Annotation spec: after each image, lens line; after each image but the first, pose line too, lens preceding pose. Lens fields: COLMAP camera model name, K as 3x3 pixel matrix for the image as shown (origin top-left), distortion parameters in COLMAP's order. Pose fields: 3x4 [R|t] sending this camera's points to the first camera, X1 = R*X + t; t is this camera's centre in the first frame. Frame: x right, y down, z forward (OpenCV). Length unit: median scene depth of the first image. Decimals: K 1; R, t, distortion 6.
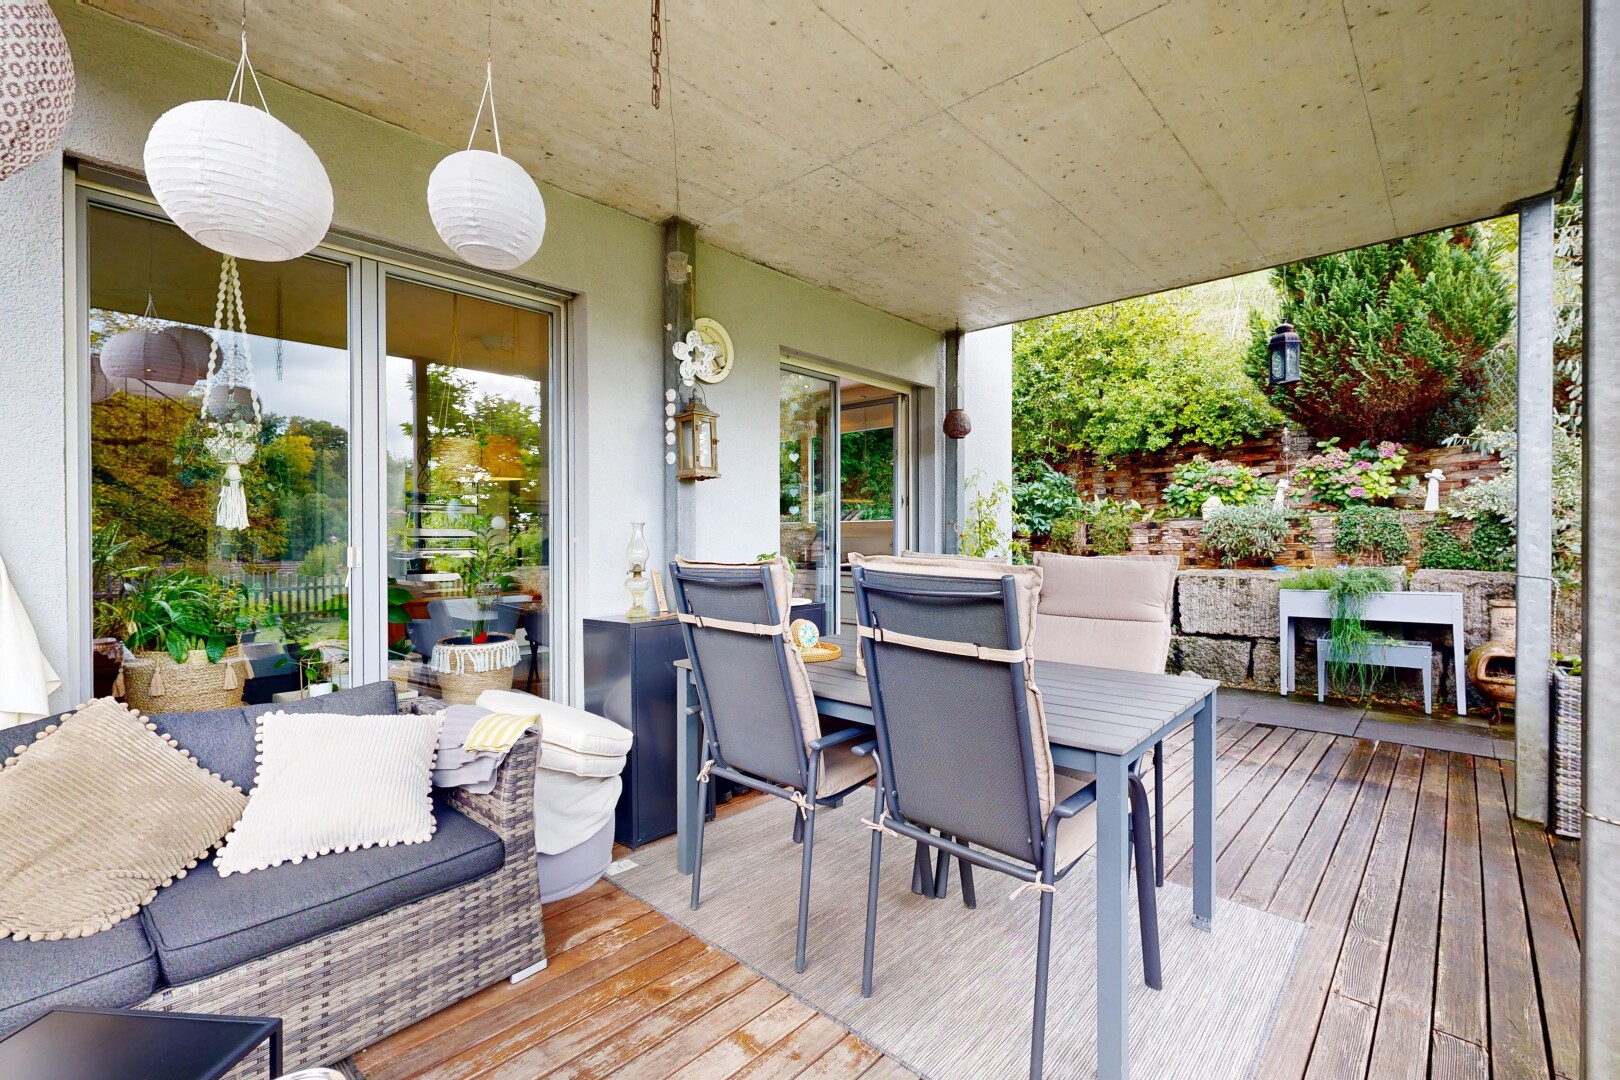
lens RADIAL K [[719.0, 0, 810.8], [0, 719.0, 541.2], [0, 0, 1]] dist [-0.002625, 0.000109]
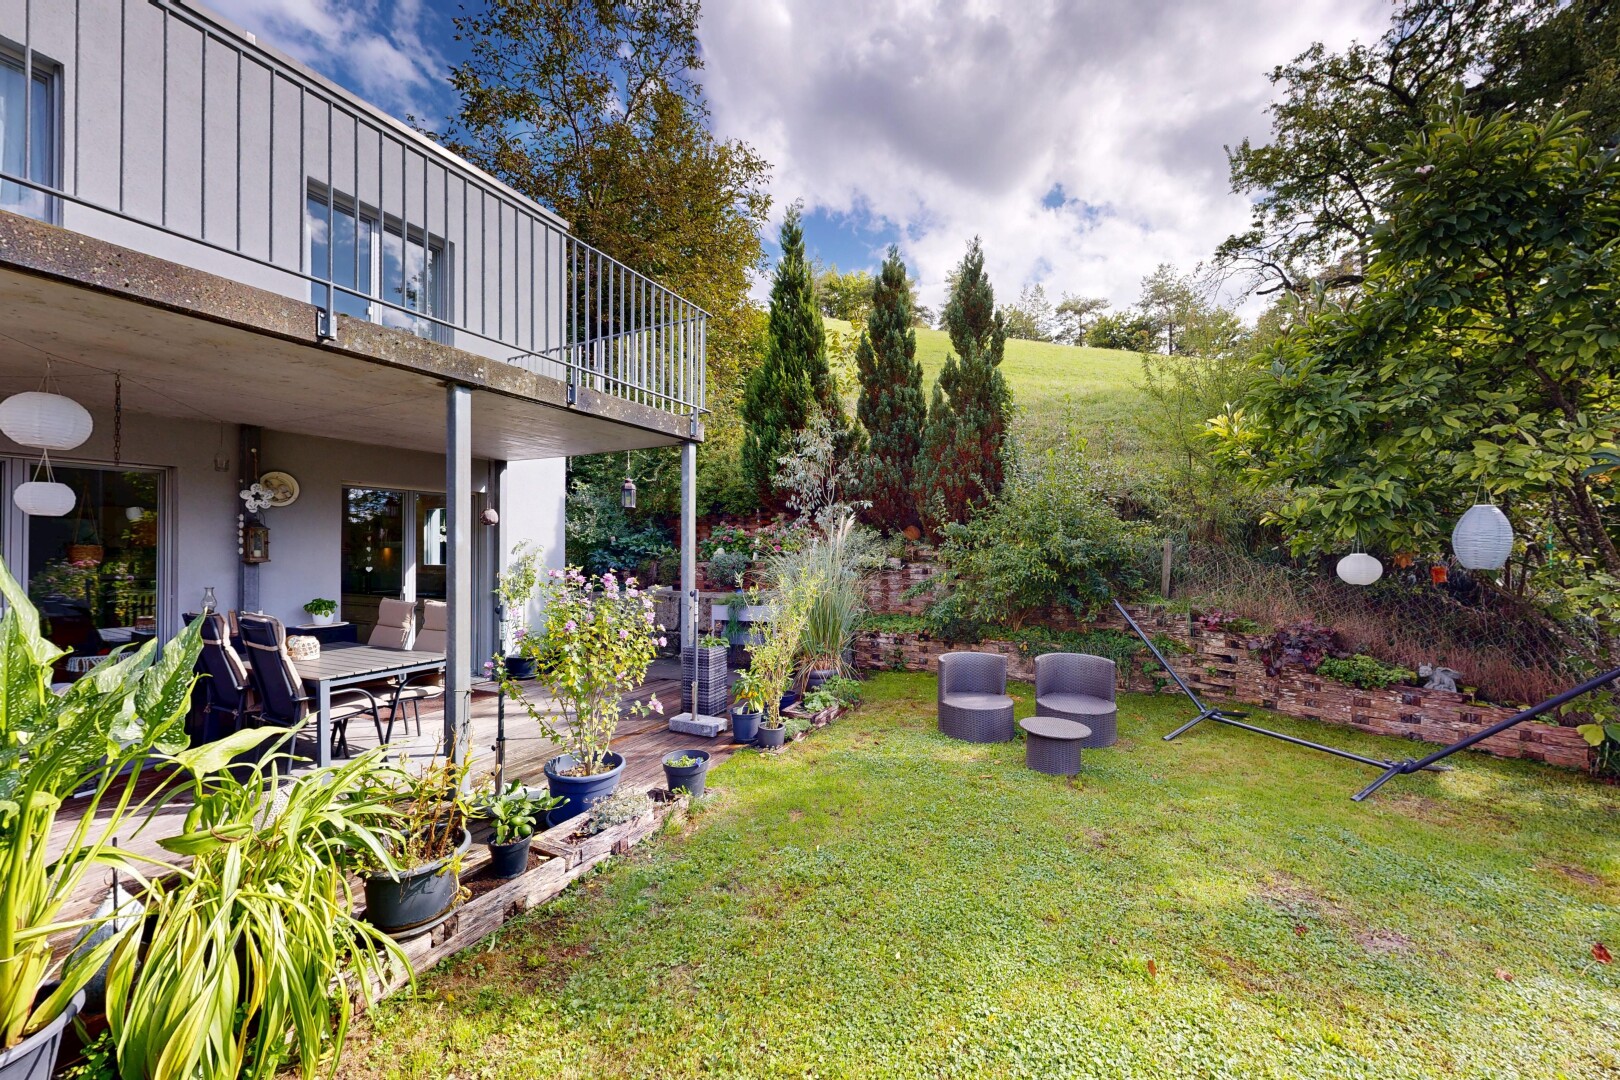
lens RADIAL K [[615.7, 0, 810.8], [0, 615.7, 542.7], [0, 0, 1]] dist [0.002075, 0.000235]
pose [[0.953974, 0.003064, 0.299873, 0.743295], [0.002894, 0.999807, -0.019421, -0.100983], [-0.299875, 0.019395, 0.953781, -0.986448]]
